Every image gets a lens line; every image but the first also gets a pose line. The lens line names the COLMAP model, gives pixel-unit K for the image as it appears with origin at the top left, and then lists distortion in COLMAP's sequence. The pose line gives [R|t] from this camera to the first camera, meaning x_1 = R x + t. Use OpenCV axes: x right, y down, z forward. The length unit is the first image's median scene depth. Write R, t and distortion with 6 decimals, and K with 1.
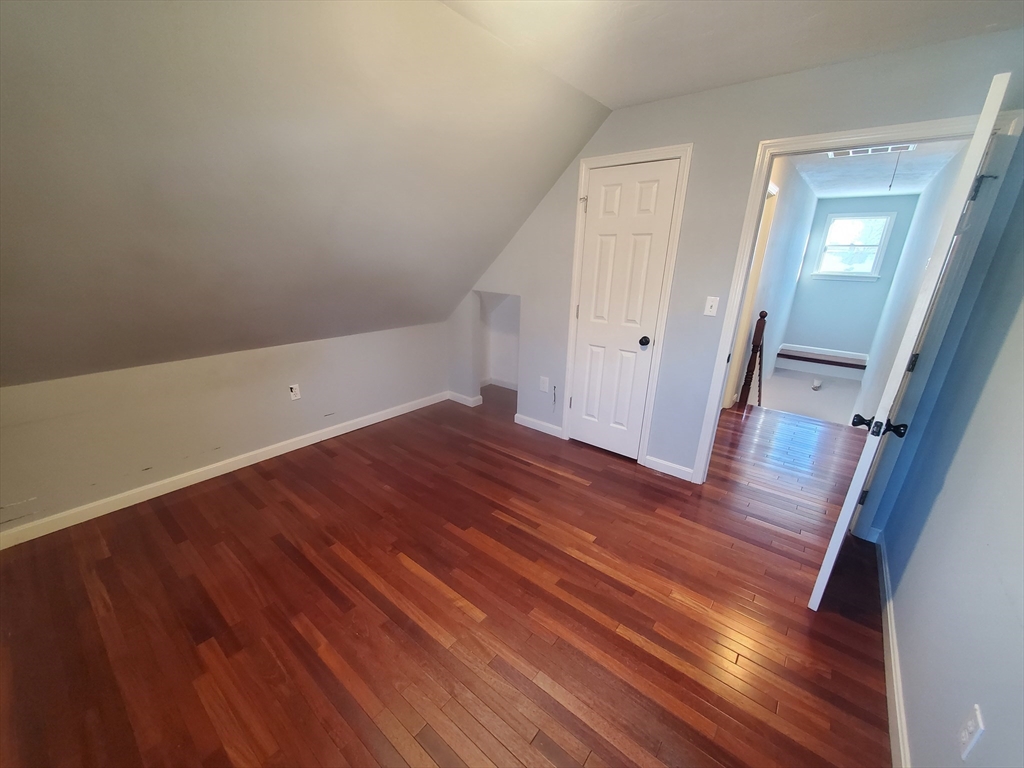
lens RADIAL K [[407.9, 0, 512.0], [0, 407.9, 384.0], [0, 0, 1]] dist [-0.007249, -0.000186]
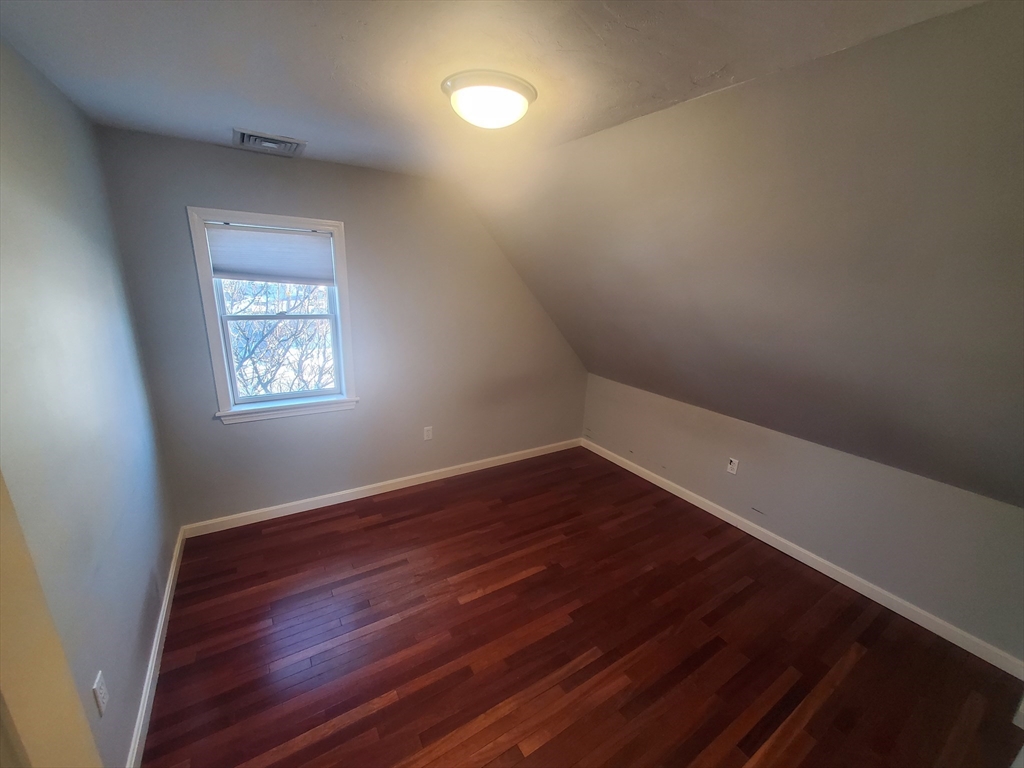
lens RADIAL K [[407.9, 0, 512.0], [0, 407.9, 384.0], [0, 0, 1]] dist [-0.007249, -0.000186]
pose [[-0.316132, 0.209337, -0.925332, 0.799734], [-0.336367, 0.887259, 0.315641, -0.442210], [0.887084, 0.411035, -0.210077, 0.957830]]
